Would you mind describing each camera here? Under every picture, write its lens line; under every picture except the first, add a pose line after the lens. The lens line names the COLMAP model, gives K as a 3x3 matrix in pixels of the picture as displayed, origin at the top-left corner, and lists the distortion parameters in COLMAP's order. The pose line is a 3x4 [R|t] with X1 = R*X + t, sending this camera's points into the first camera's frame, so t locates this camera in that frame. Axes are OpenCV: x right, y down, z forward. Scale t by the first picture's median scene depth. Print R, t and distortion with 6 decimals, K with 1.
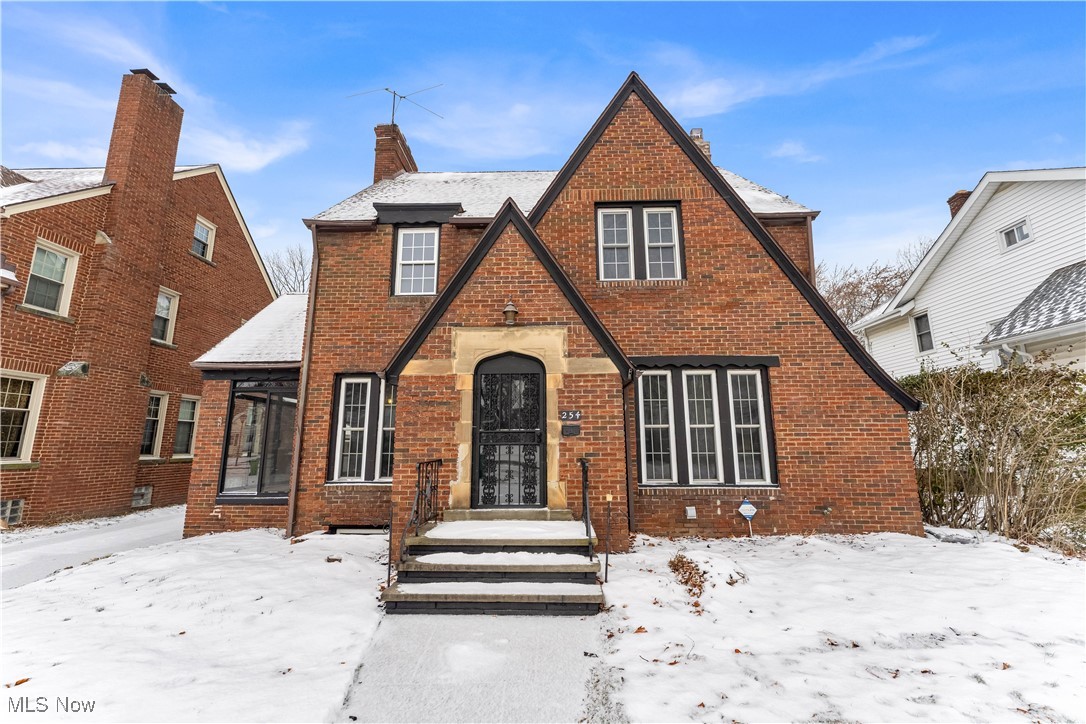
lens RADIAL K [[439.8, 0, 540.1], [0, 439.8, 364.3], [0, 0, 1]] dist [0.010808, 0.000040]
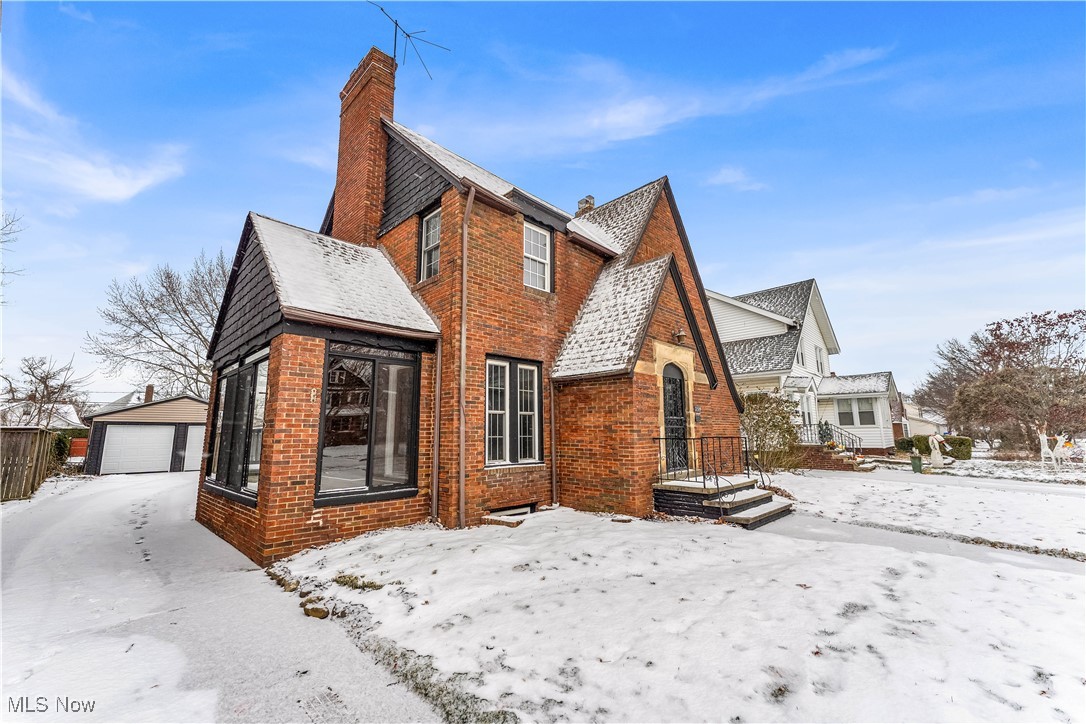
lens RADIAL K [[439.8, 0, 540.0], [0, 439.8, 360.1], [0, 0, 1]] dist [0.010808, 0.000040]
pose [[0.681025, 0.118381, 0.722628, -1.097111], [-0.126766, 0.991005, -0.042878, 0.062746], [-0.721204, -0.062404, 0.689906, 0.261243]]
